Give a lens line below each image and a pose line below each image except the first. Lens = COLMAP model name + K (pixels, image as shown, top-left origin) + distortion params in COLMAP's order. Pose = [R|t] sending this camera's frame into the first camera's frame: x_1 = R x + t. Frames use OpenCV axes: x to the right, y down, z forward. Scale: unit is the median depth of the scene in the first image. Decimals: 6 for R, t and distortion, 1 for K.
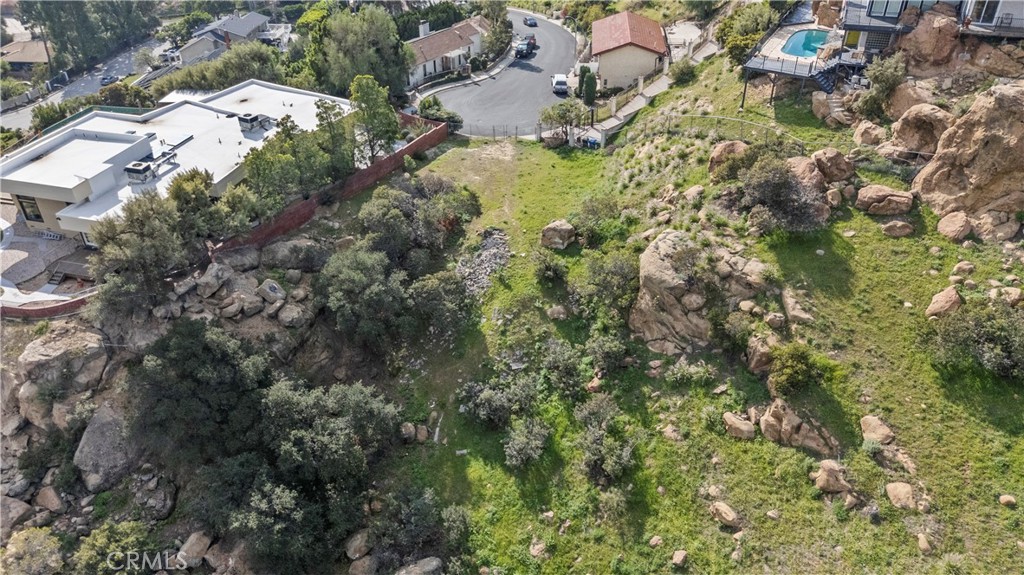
lens RADIAL K [[743.4, 0, 510.1], [0, 743.4, 290.7], [0, 0, 1]] dist [0.080139, -0.079076]
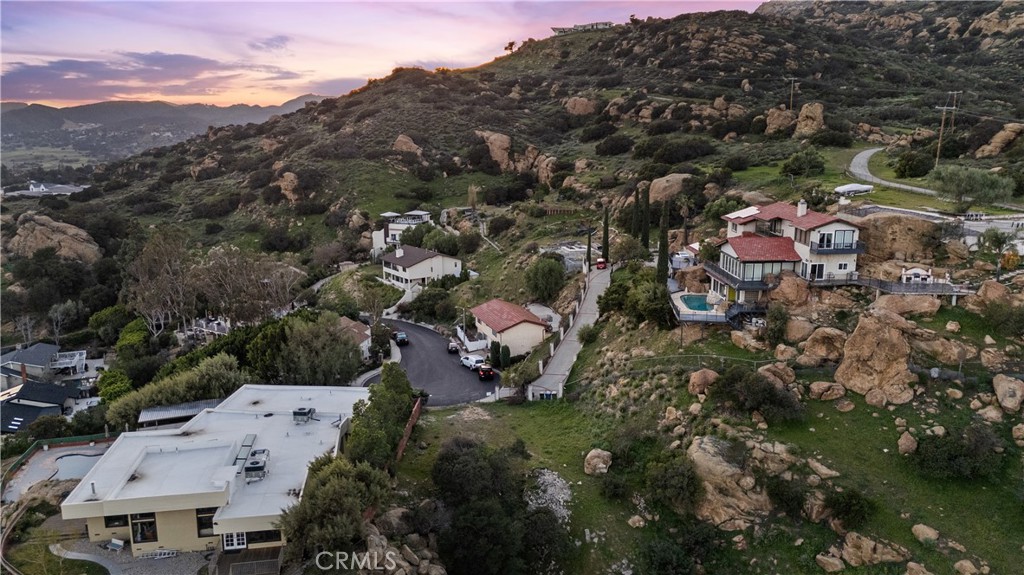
lens RADIAL K [[743.4, 0, 510.1], [0, 743.4, 290.7], [0, 0, 1]] dist [0.080139, -0.079076]
pose [[0.909297, -0.081699, 0.408050, -0.633417], [0.228243, 0.917811, -0.324852, 0.037758], [-0.347973, 0.388521, 0.853209, -0.118865]]
